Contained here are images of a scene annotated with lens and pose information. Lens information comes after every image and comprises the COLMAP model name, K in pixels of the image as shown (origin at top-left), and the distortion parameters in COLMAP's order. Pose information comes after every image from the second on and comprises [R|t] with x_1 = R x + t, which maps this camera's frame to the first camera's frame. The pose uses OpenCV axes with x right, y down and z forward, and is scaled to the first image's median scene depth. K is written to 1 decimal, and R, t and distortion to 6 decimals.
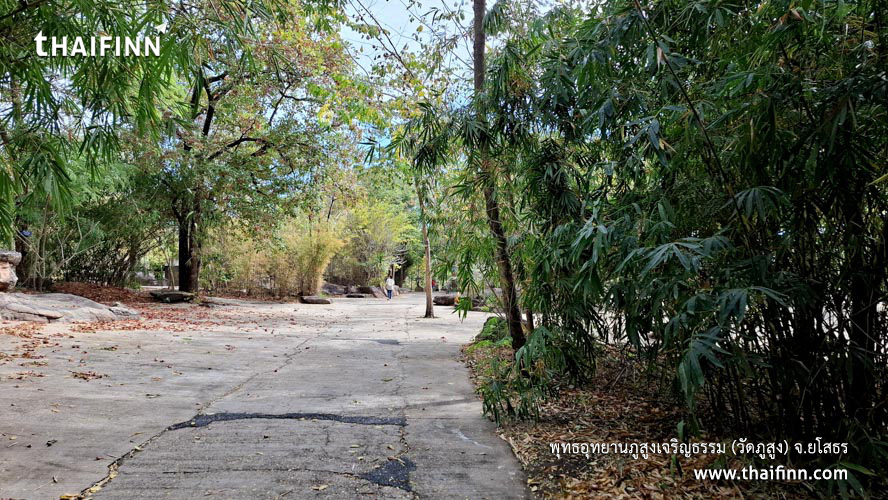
lens RADIAL K [[605.4, 0, 444.0], [0, 605.4, 250.0], [0, 0, 1]] dist [0.060177, -0.114998]
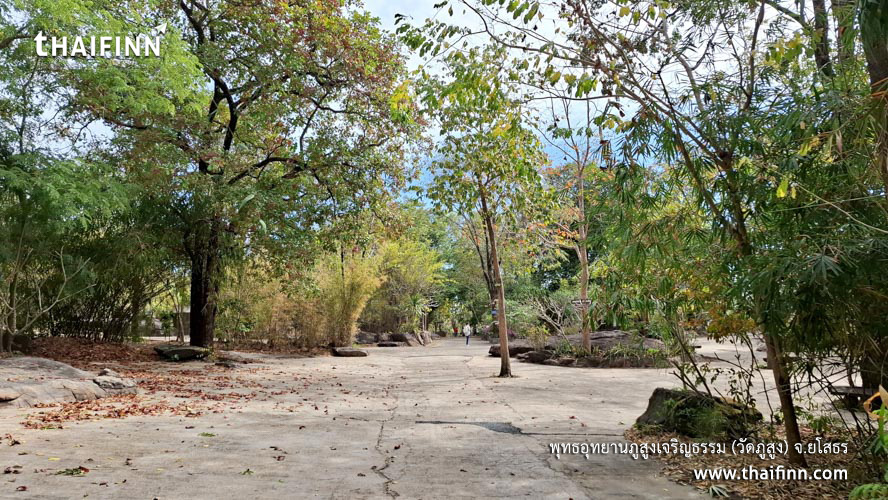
lens RADIAL K [[641.8, 0, 438.4], [0, 641.8, 246.2], [0, 0, 1]] dist [0.145491, -0.195796]
pose [[0.998942, -0.015270, -0.043377, -0.061737], [0.012187, 0.997439, -0.070481, 0.000958], [0.044342, 0.069878, 0.996570, 0.131966]]
